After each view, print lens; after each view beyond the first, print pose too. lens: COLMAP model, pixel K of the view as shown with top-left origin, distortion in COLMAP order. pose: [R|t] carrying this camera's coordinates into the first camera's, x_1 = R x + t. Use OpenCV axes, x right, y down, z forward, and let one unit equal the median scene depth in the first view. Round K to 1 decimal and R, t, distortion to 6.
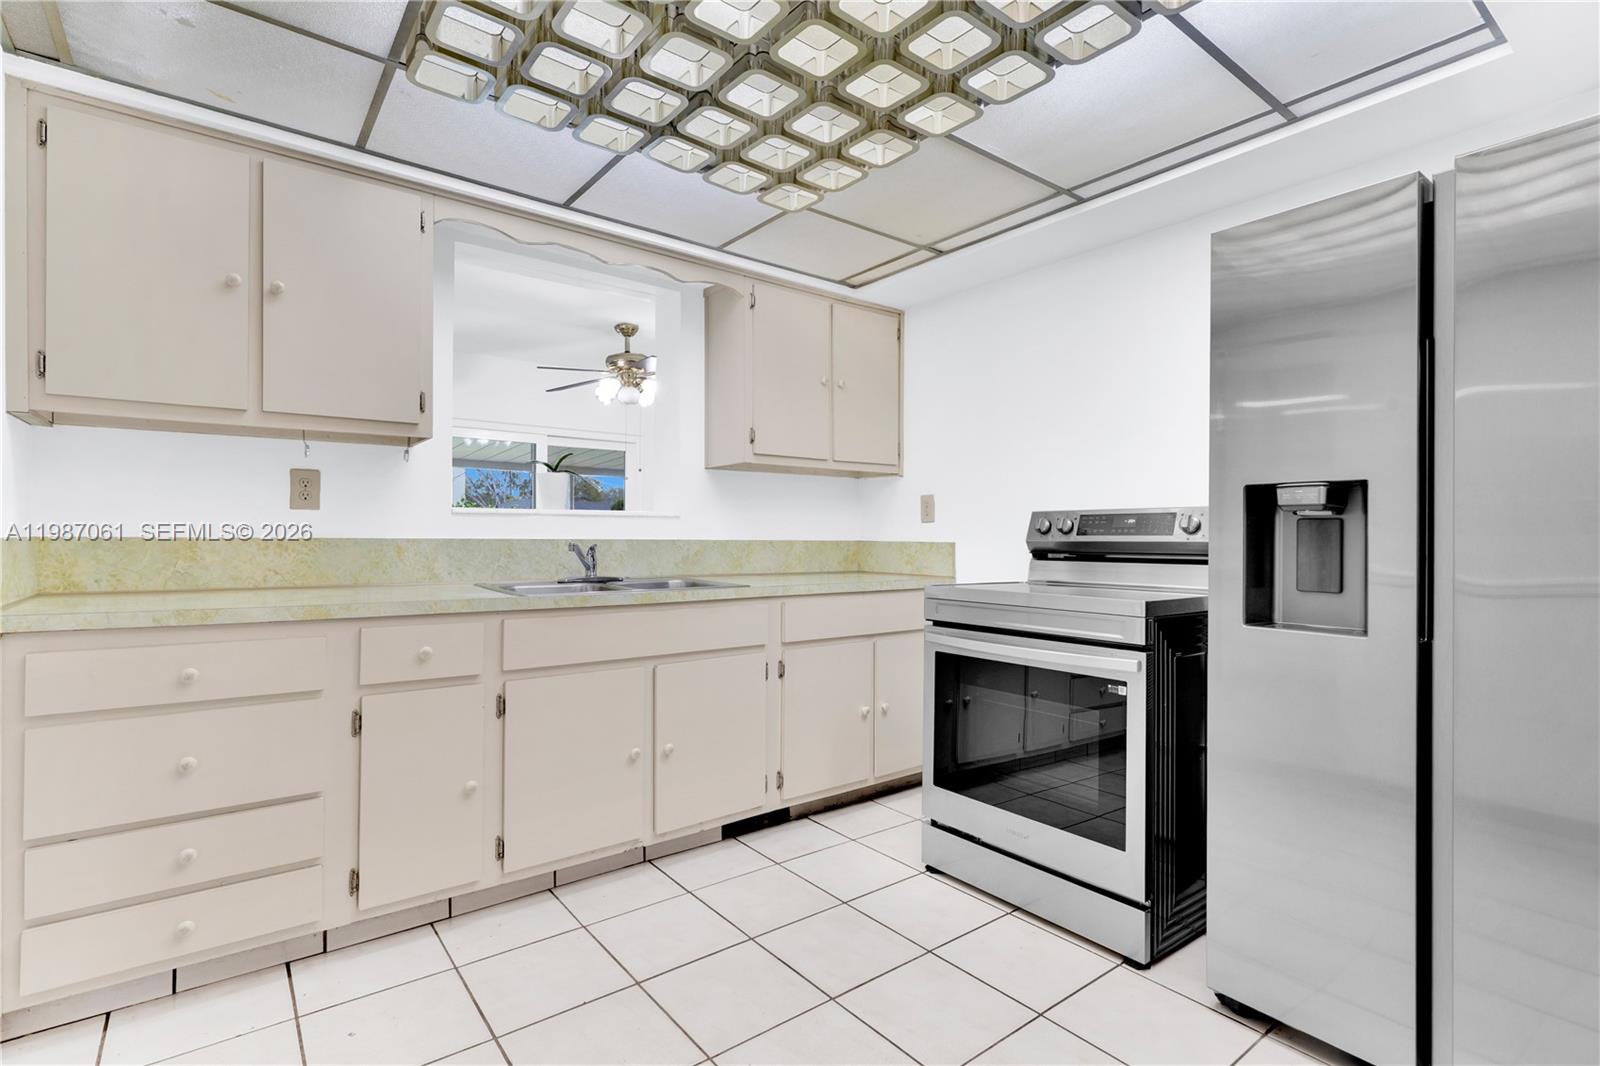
lens RADIAL K [[754.8, 0, 758.1], [0, 754.8, 538.8], [0, 0, 1]] dist [-0.000182, 0.000182]
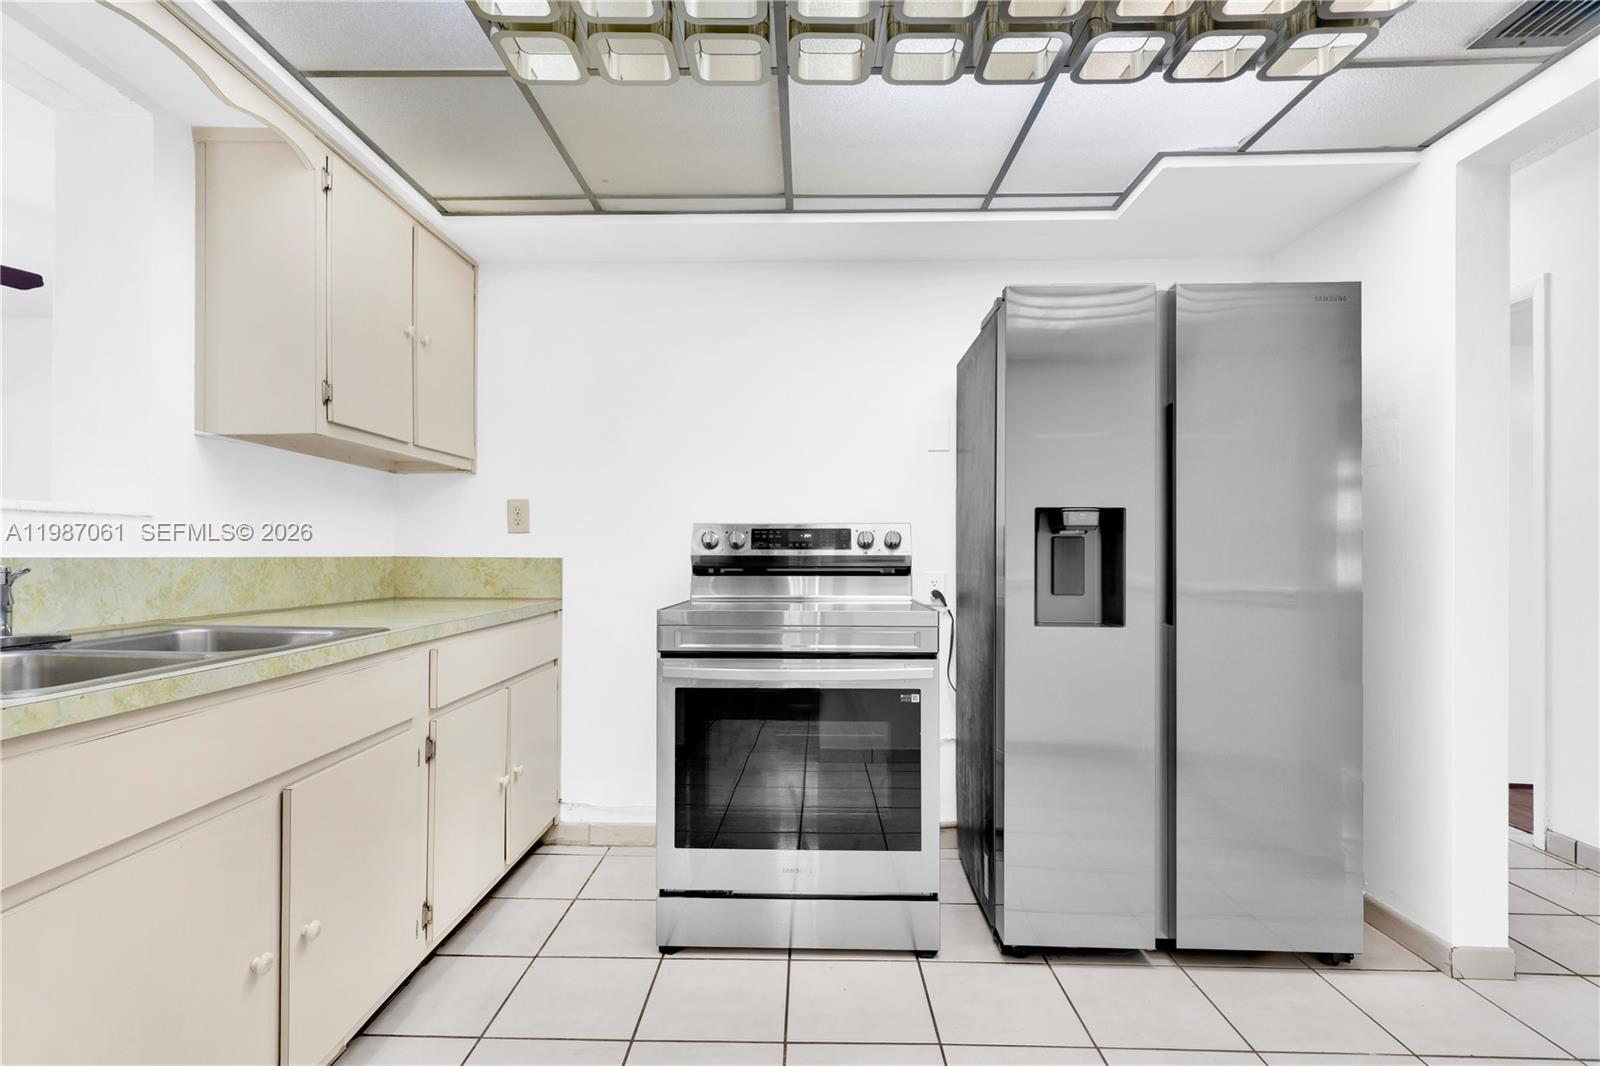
lens RADIAL K [[760.2, 0, 803.1], [0, 760.2, 555.7], [0, 0, 1]] dist [0.000371, 0.000005]
pose [[0.611211, -0.006536, 0.791441, -0.309037], [0.002861, 0.999978, 0.006049, -0.002375], [-0.791463, -0.001433, 0.611216, 0.333213]]
